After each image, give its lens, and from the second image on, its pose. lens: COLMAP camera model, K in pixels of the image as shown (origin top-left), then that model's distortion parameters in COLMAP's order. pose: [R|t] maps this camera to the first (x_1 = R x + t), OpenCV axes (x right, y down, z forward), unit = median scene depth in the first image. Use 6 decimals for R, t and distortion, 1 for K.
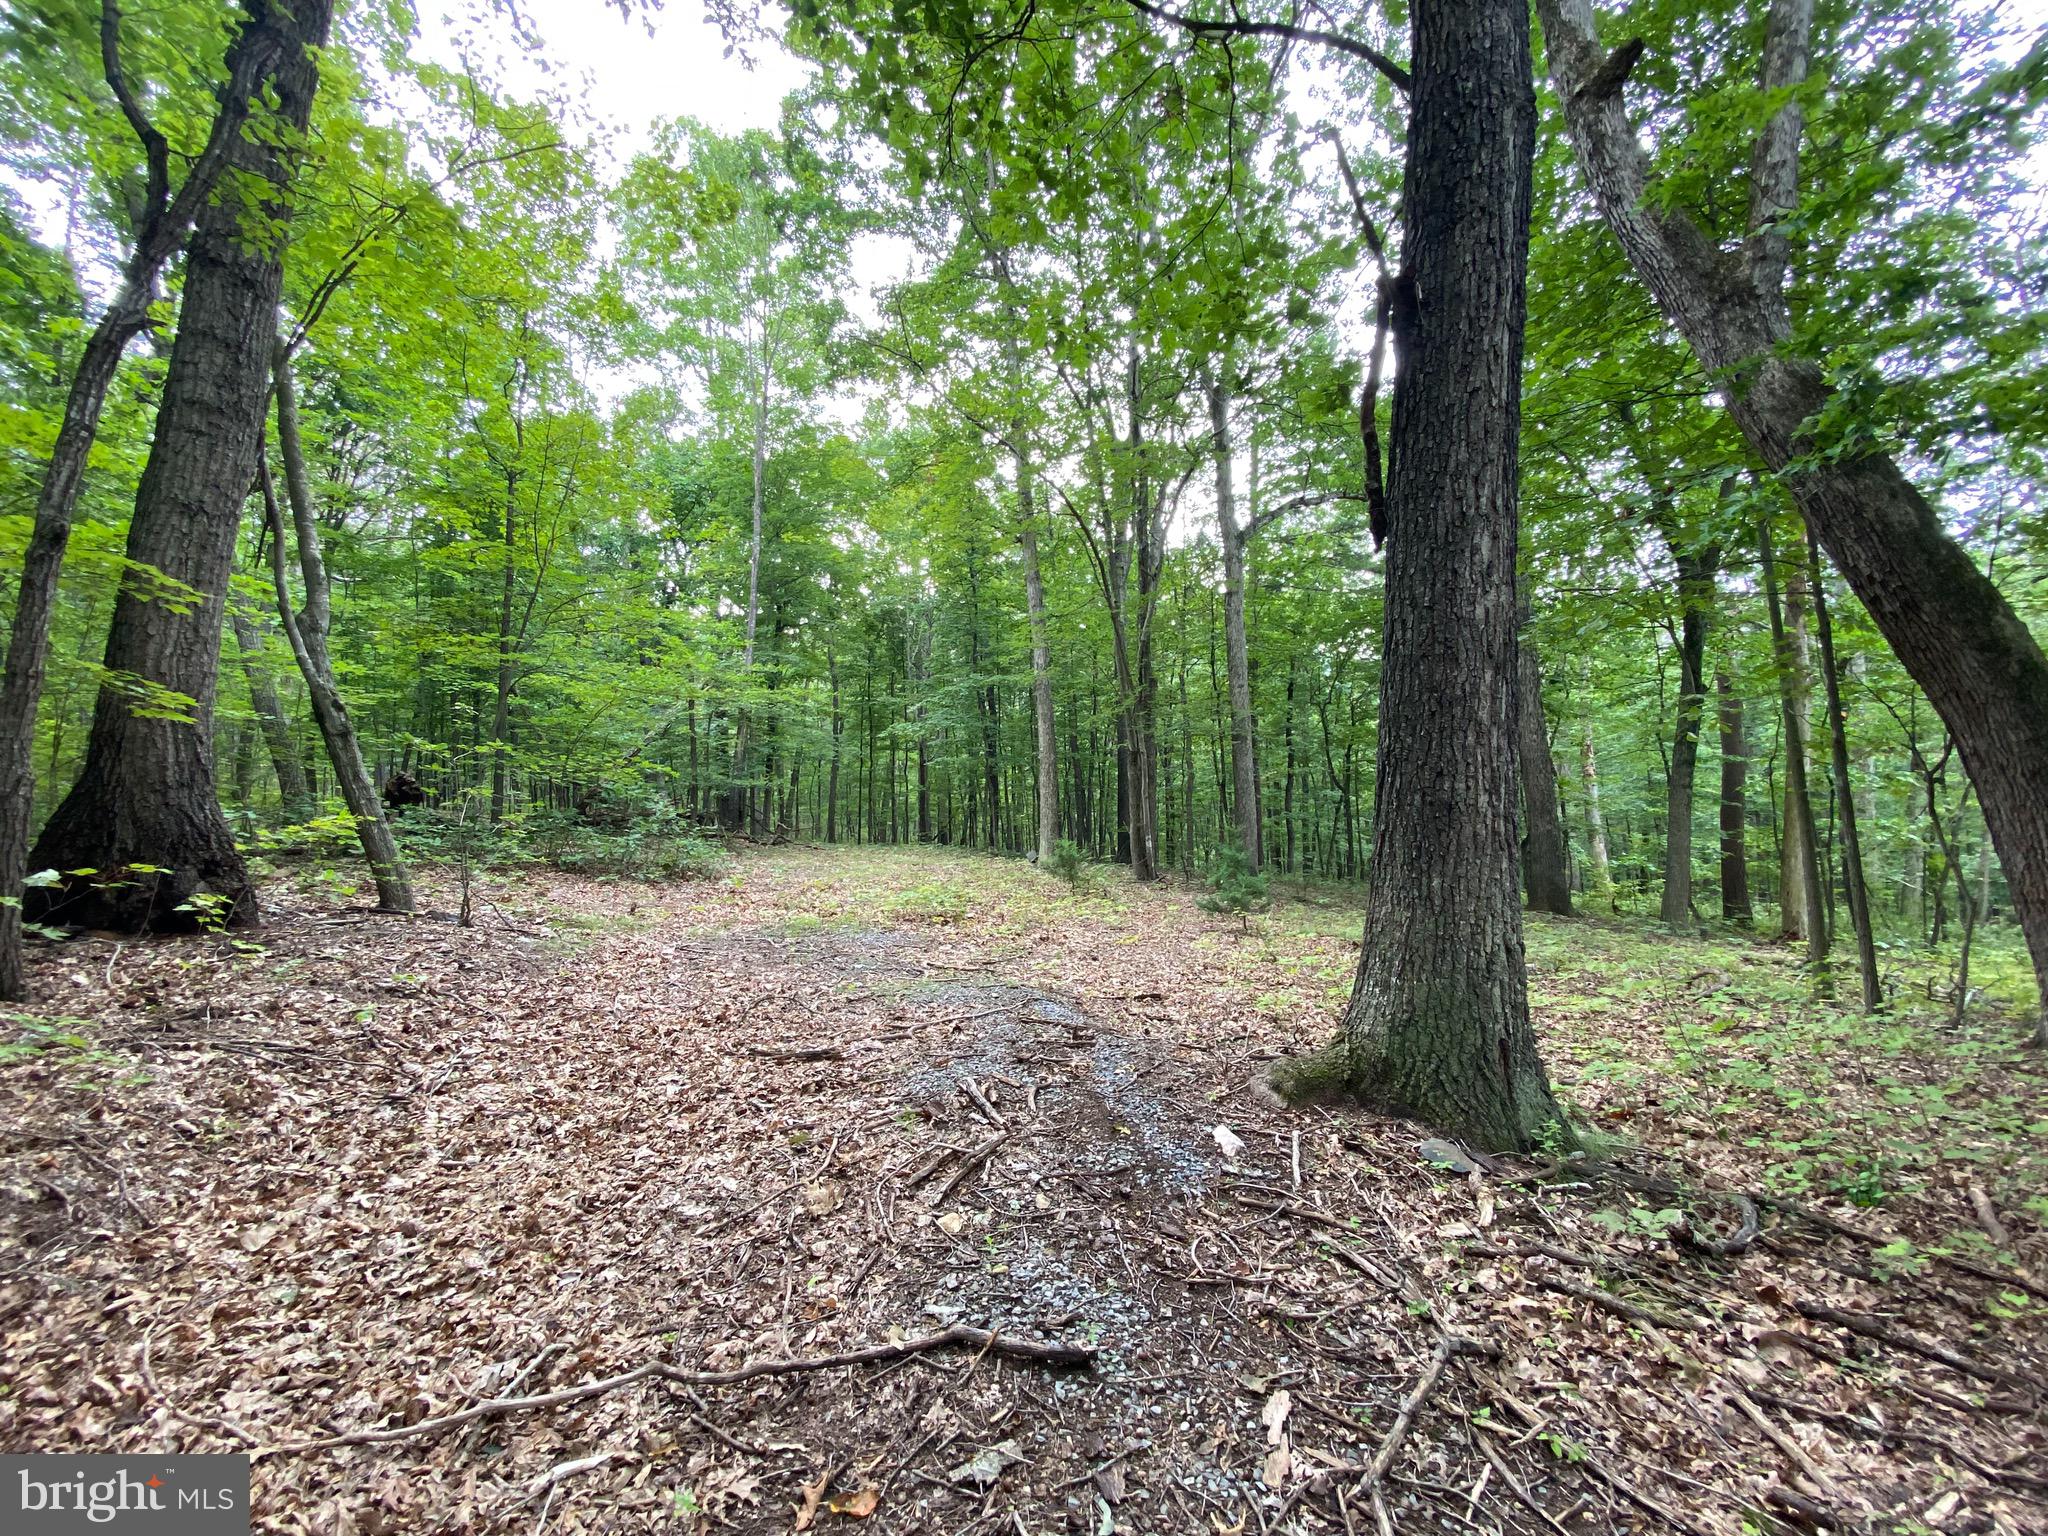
lens RADIAL K [[817.6, 0, 1024.0], [0, 817.6, 768.0], [0, 0, 1]] dist [-0.000607, -0.013317]
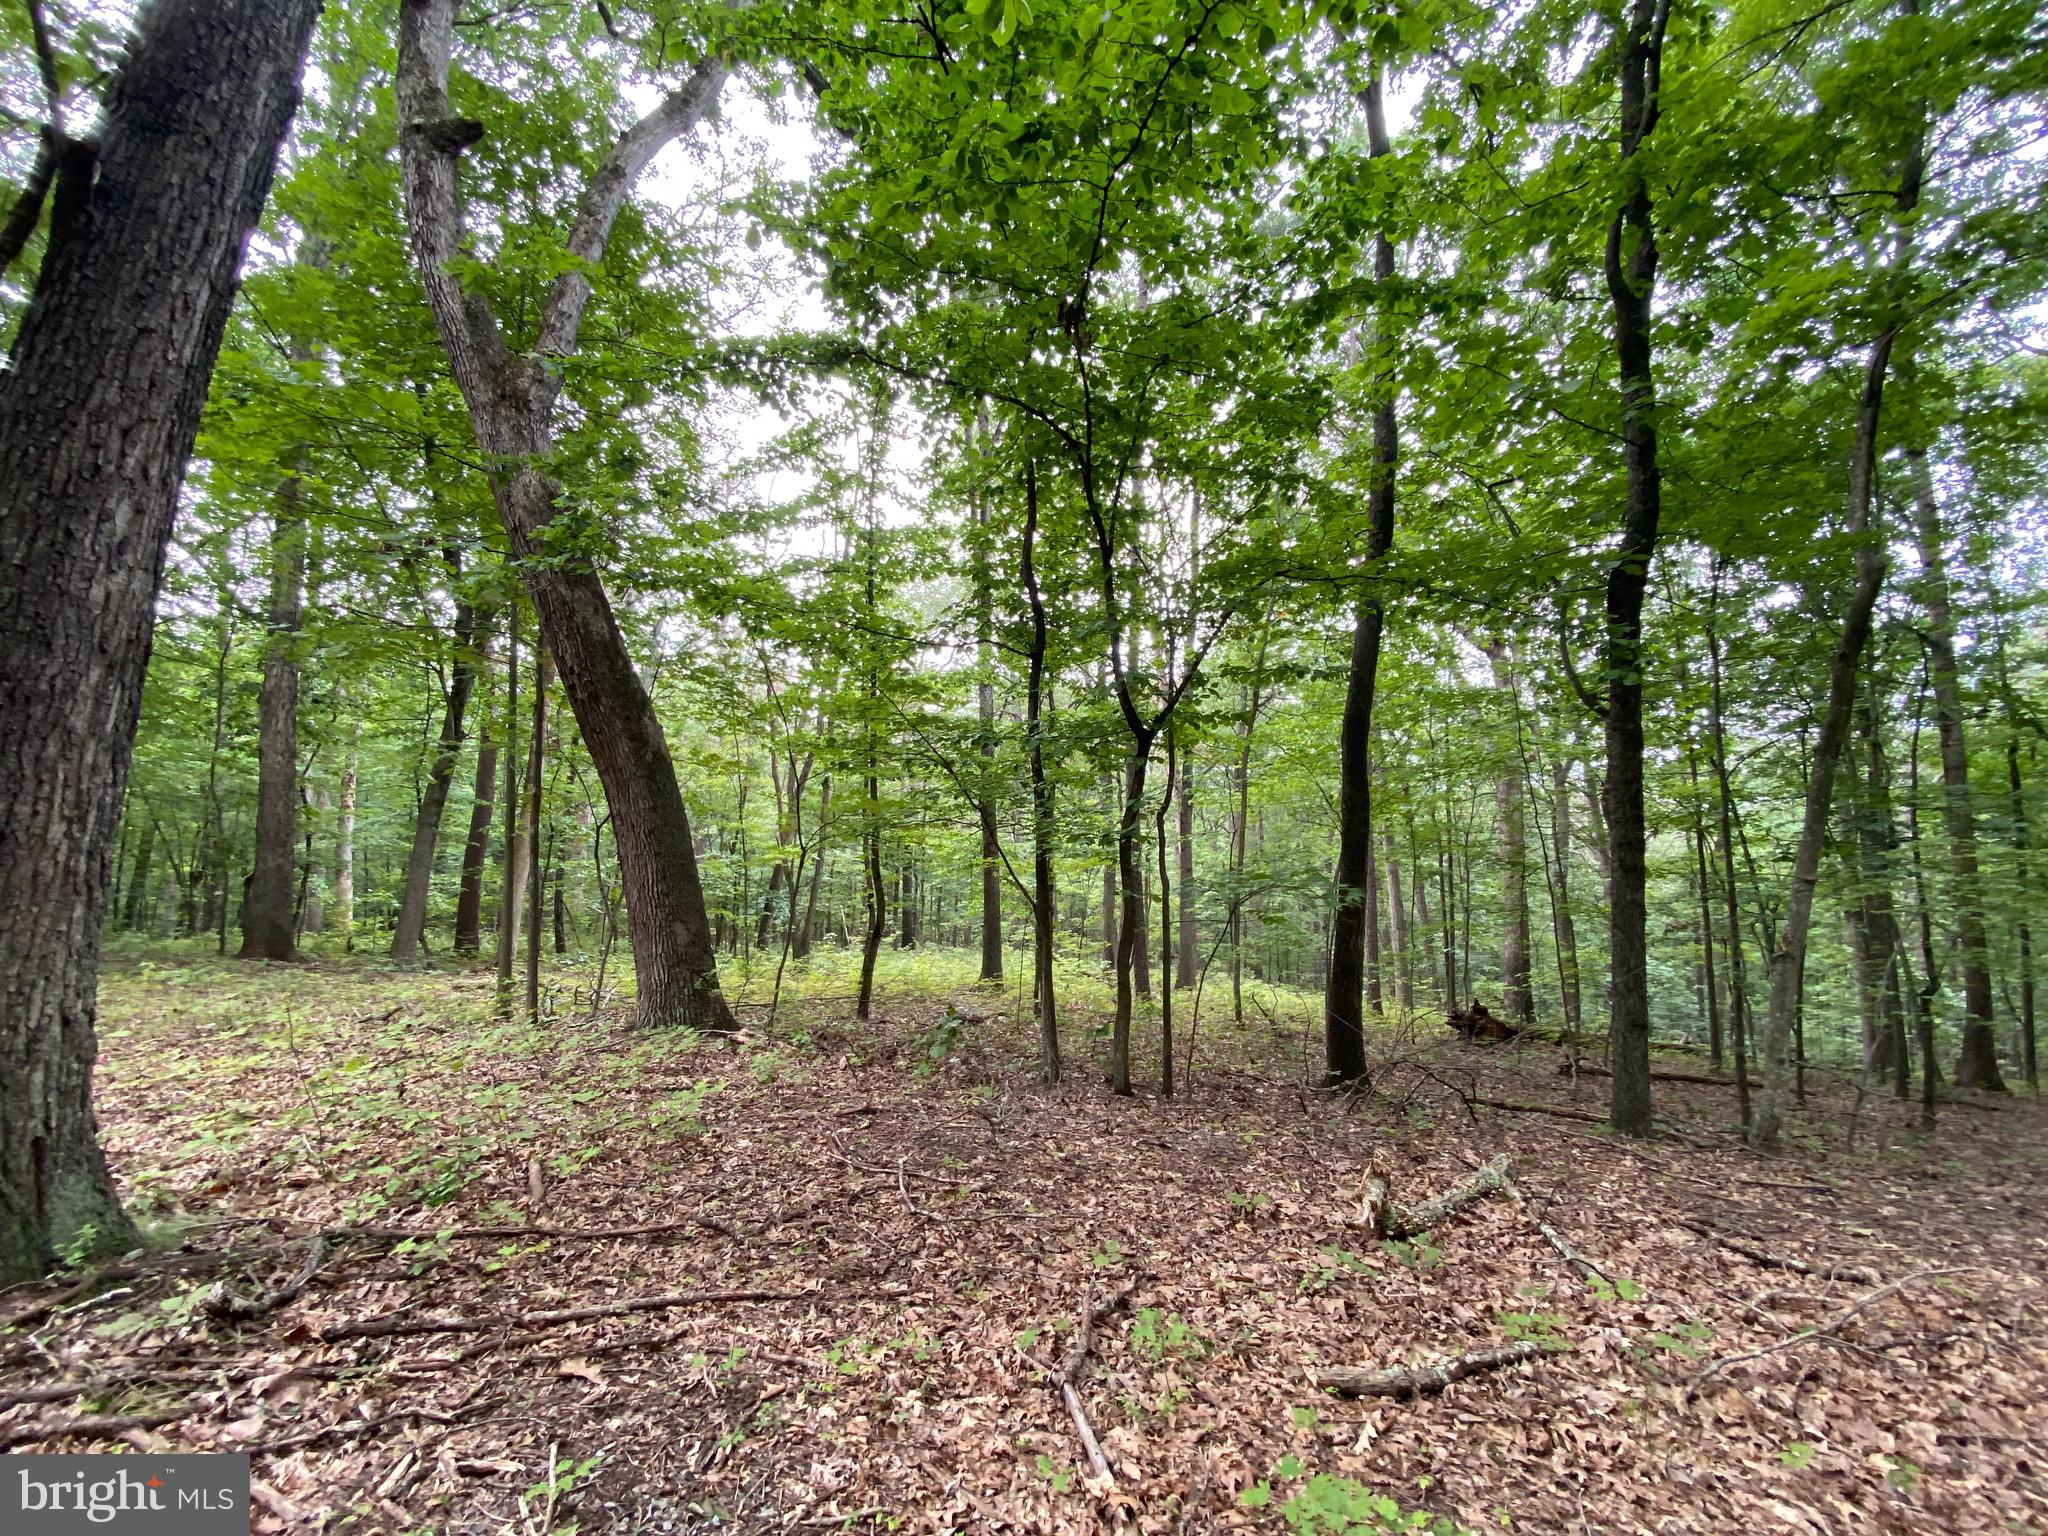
lens RADIAL K [[817.6, 0, 1024.0], [0, 817.6, 768.0], [0, 0, 1]] dist [-0.000607, -0.013317]
pose [[0.278605, 0.122353, 0.952580, 0.115346], [-0.082401, 0.991240, -0.103218, -0.021130], [-0.956864, -0.049737, 0.286246, -0.113804]]
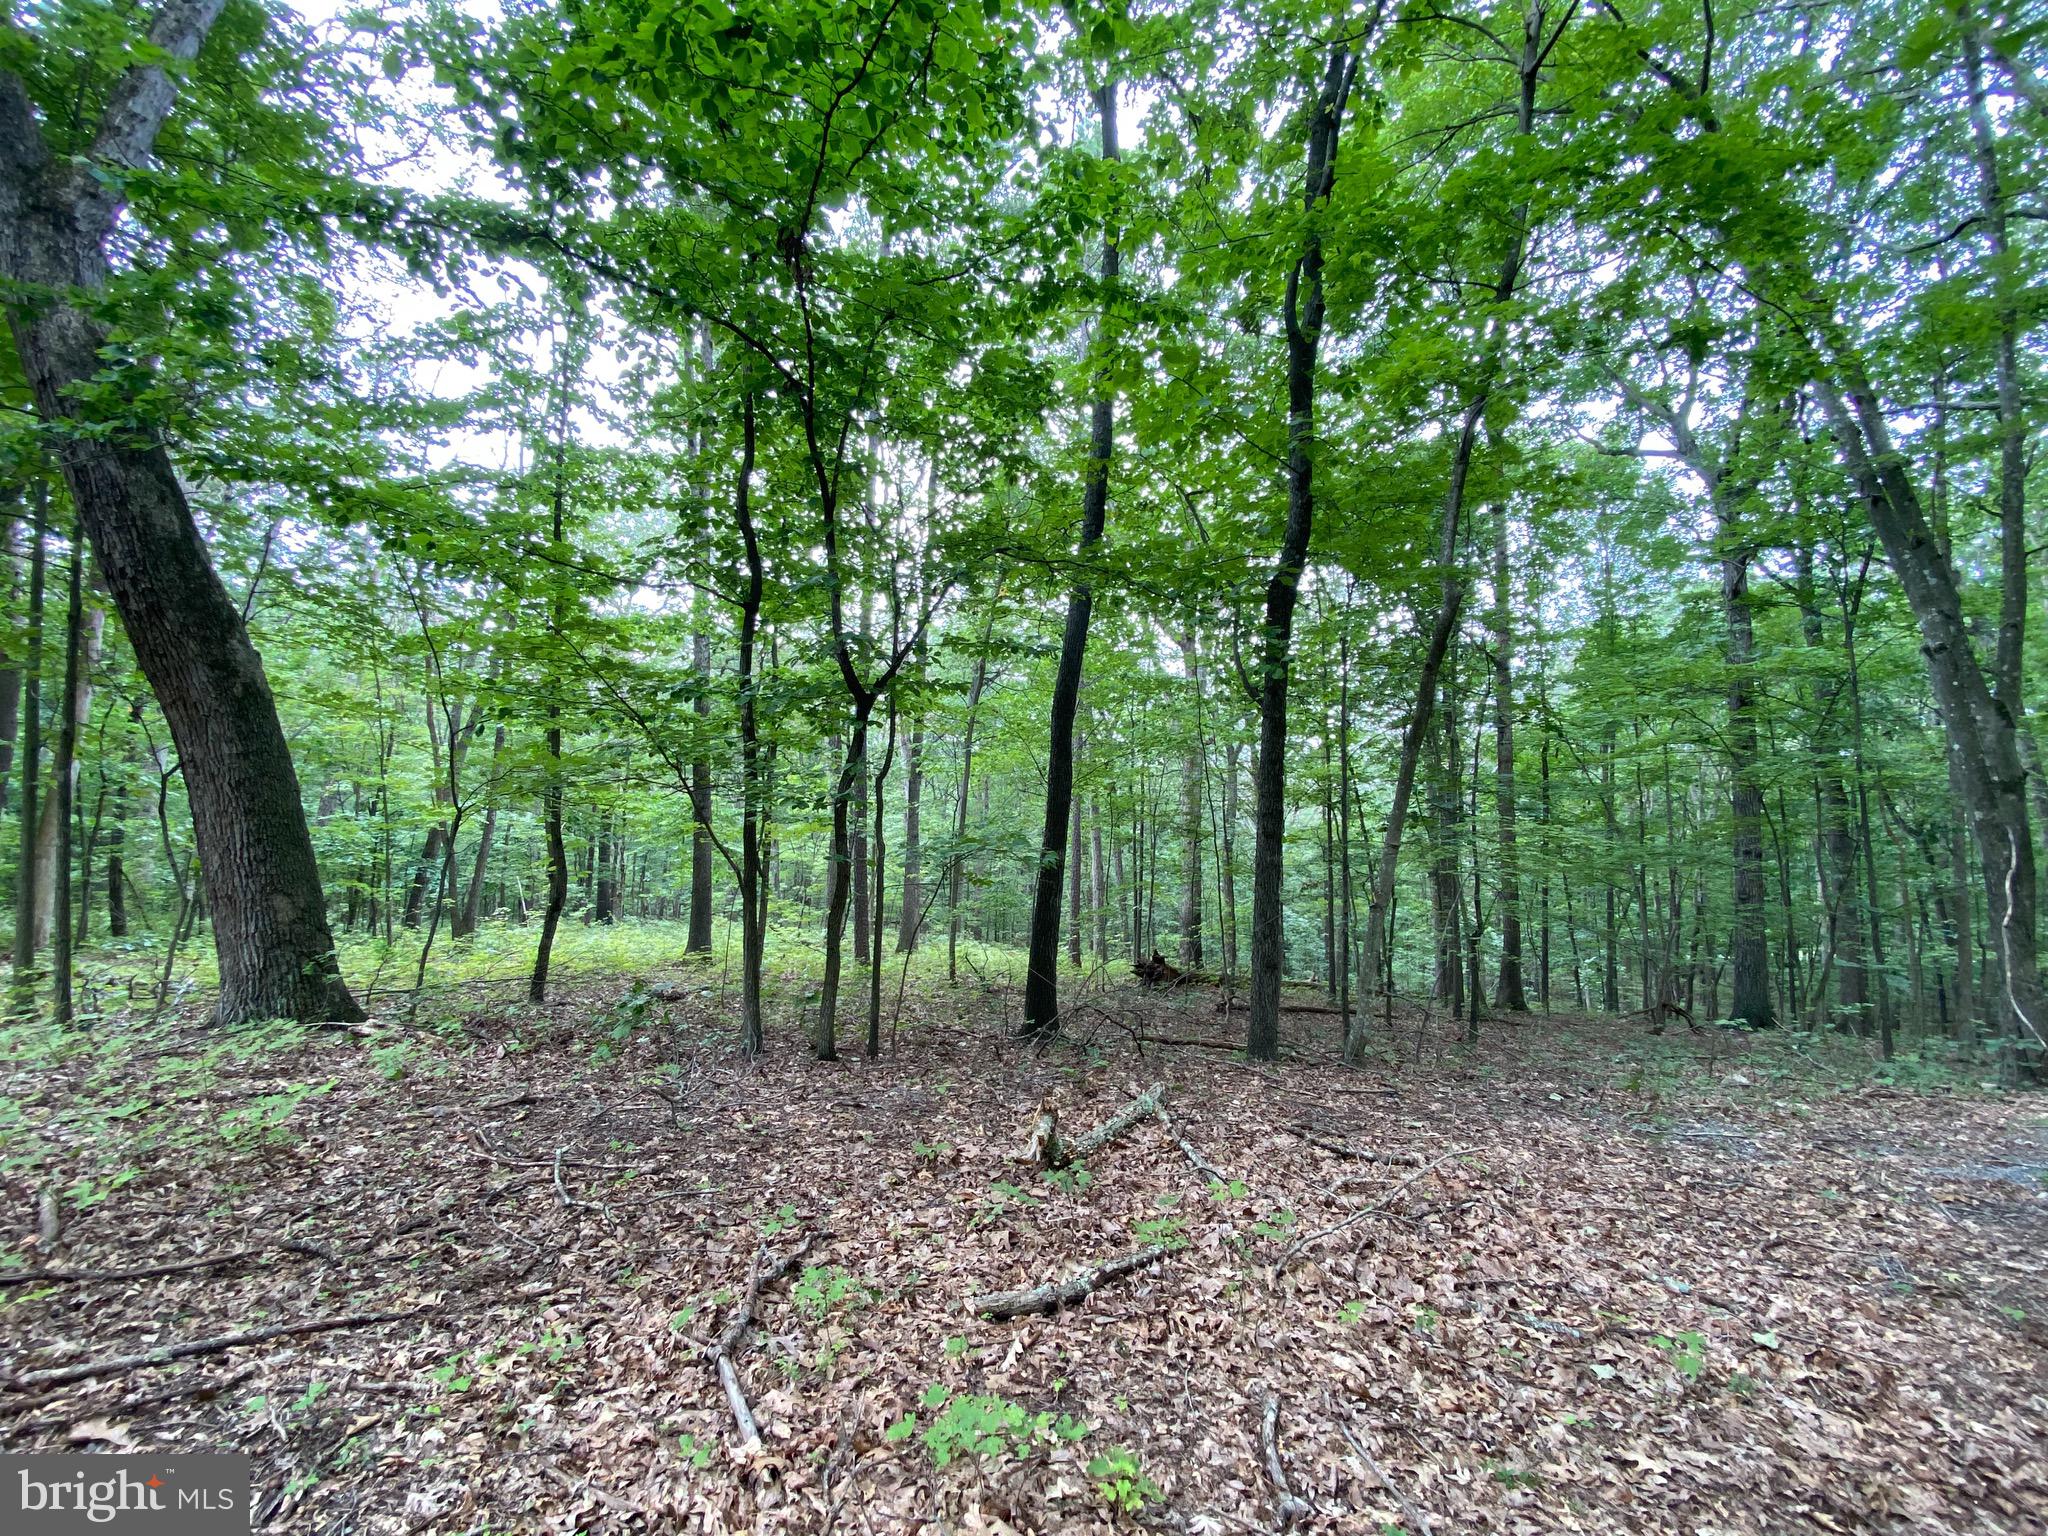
lens RADIAL K [[817.1, 0, 1026.5], [0, 817.1, 766.0], [0, 0, 1]] dist [0.000706, -0.013301]
pose [[-0.046375, 0.090821, 0.994787, 0.131764], [-0.088698, 0.991550, -0.094661, -0.016258], [-0.994978, -0.092626, -0.037928, -0.168451]]
